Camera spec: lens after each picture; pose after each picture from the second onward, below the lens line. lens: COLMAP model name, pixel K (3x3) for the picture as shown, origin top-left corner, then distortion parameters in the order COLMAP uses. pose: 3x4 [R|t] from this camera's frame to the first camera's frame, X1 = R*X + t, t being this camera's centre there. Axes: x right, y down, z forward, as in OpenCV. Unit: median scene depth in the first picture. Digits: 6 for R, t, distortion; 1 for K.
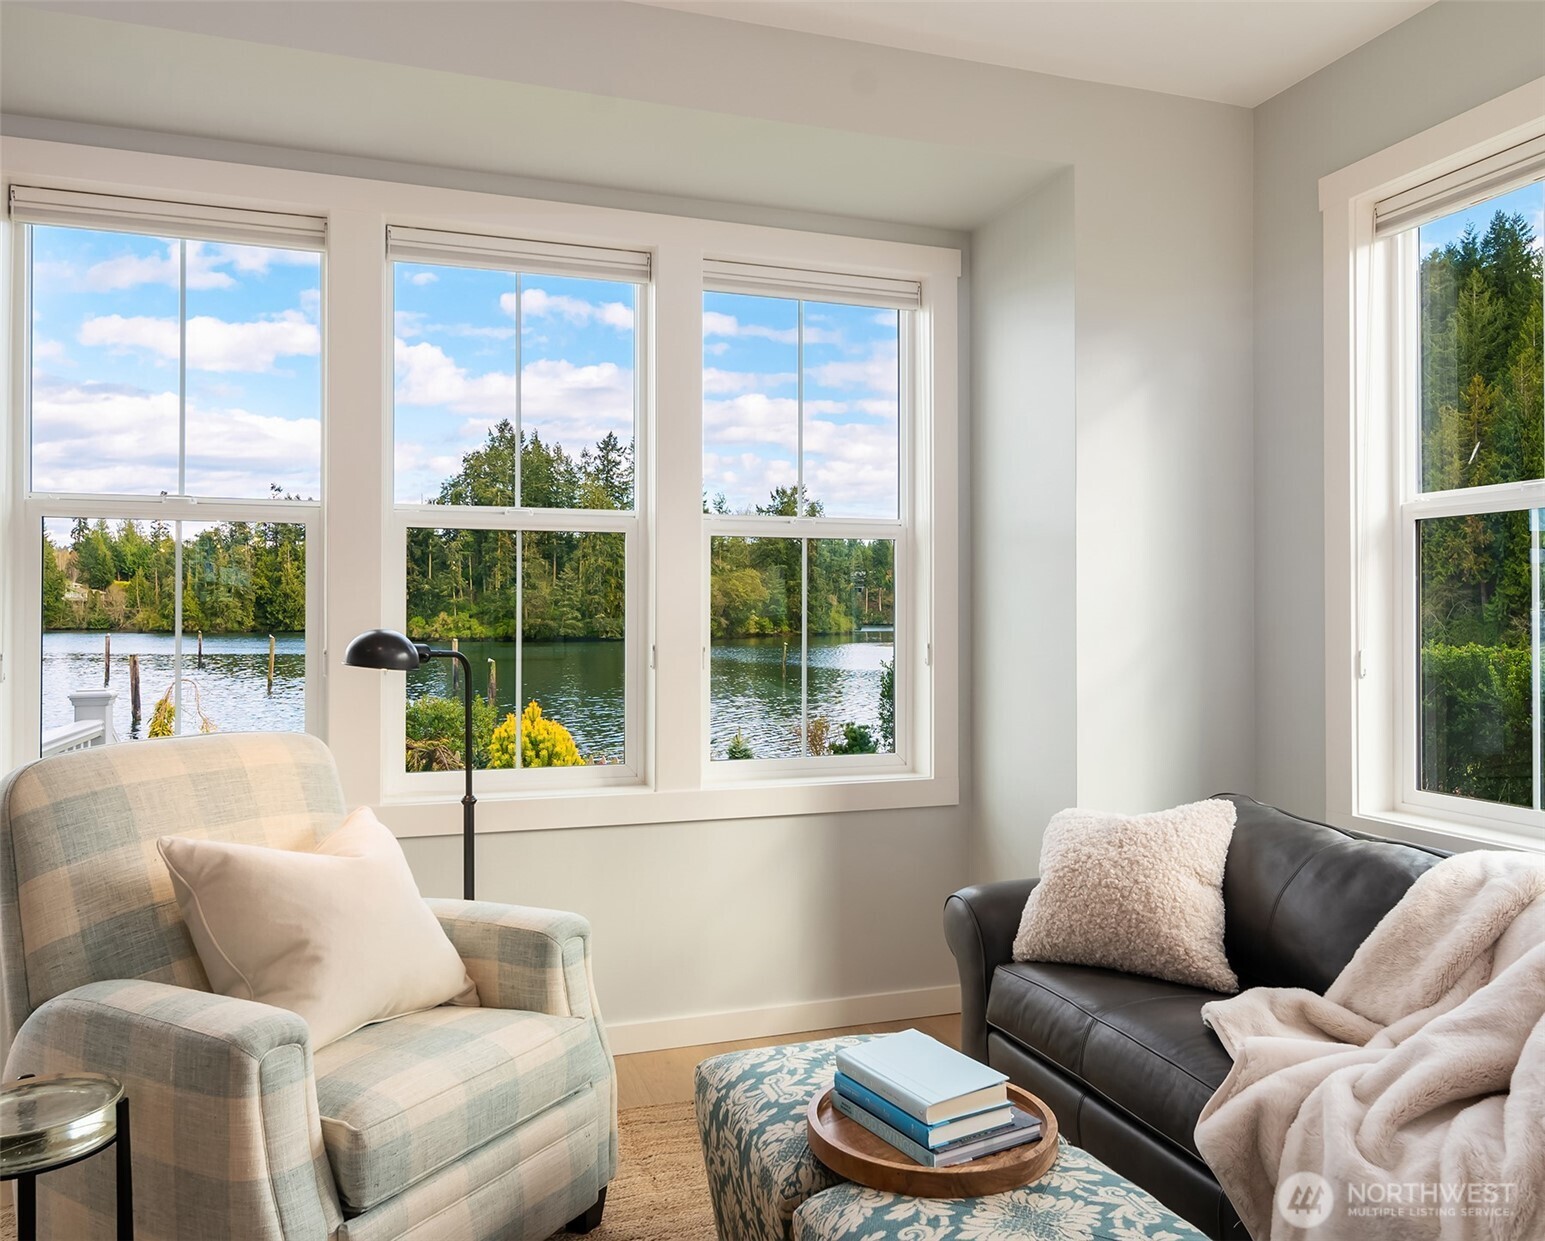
lens RADIAL K [[1163.3, 0, 772.5], [0, 1163.3, 620.5], [0, 0, 1]] dist [0.001120, 0.000333]
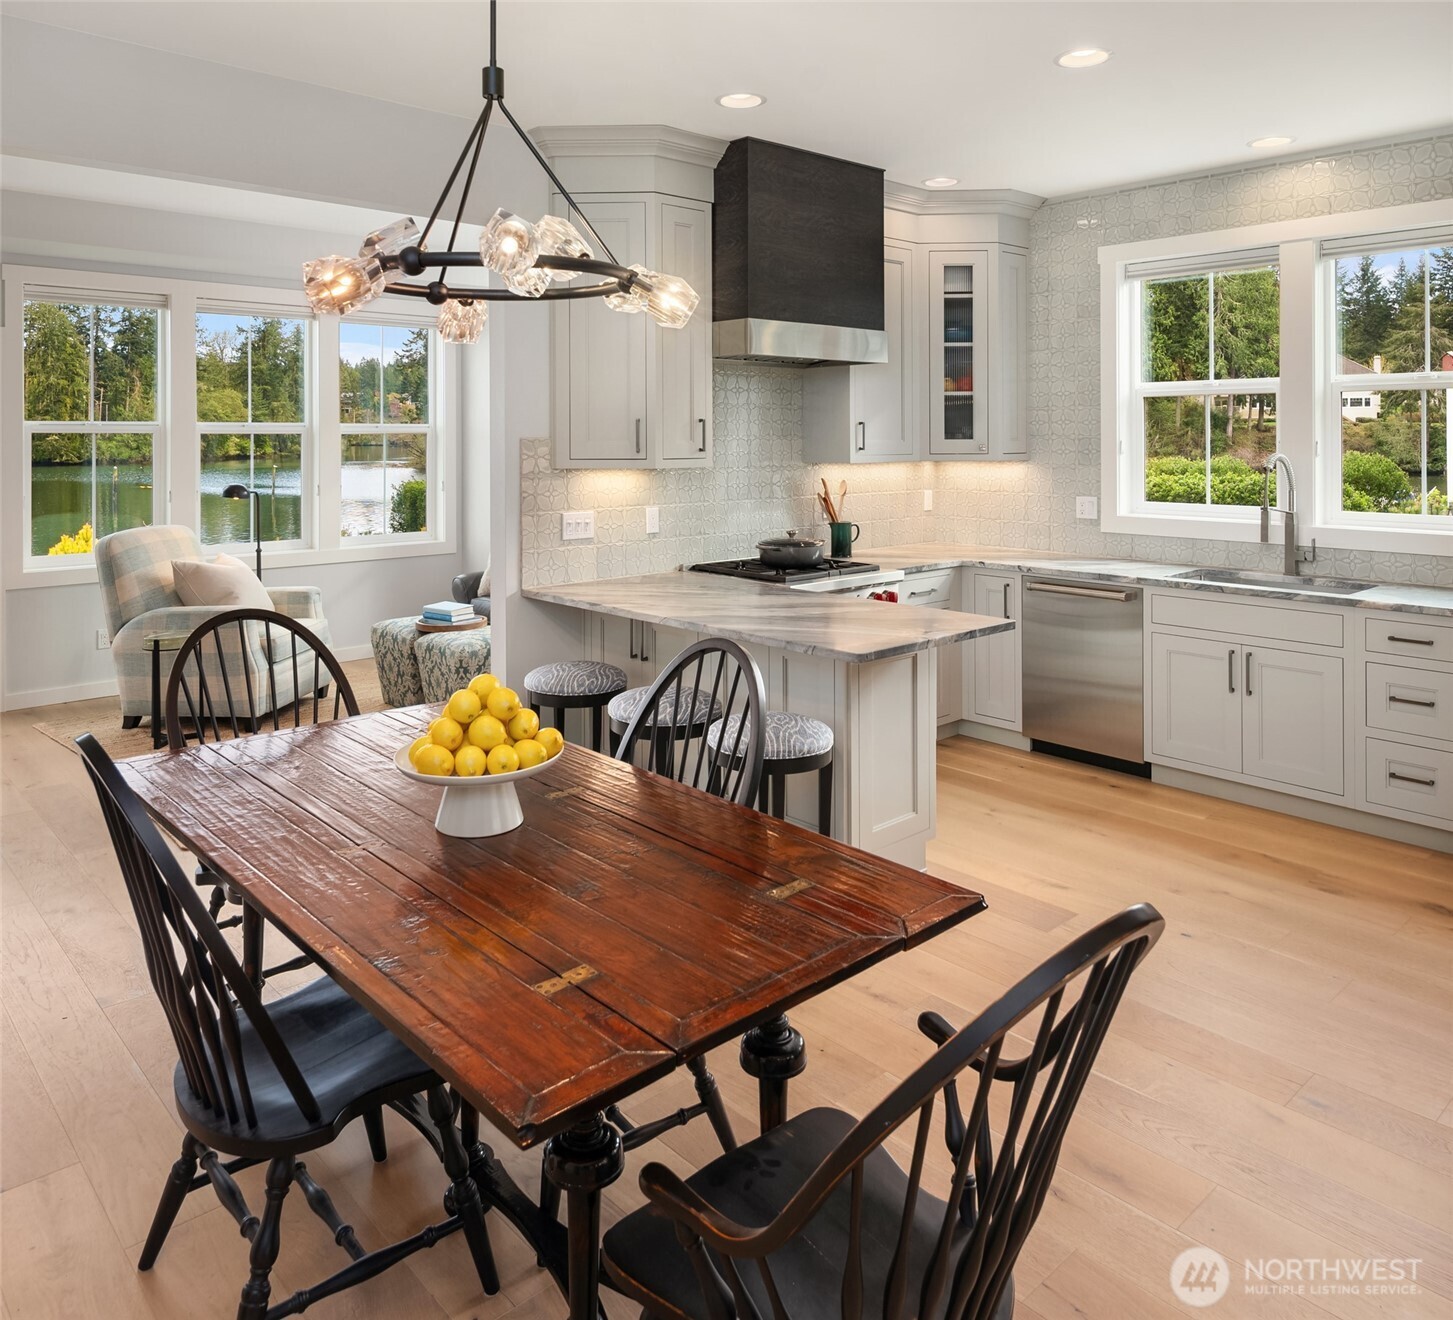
lens RADIAL K [[1092.7, 0, 731.5], [0, 1092.7, 438.3], [0, 0, 1]] dist [-0.000510, 0.000303]
pose [[0.915930, -0.002618, 0.401329, -0.292651], [0.003488, 0.999993, -0.001436, -0.085565], [-0.401322, 0.002715, 0.915933, -1.681524]]
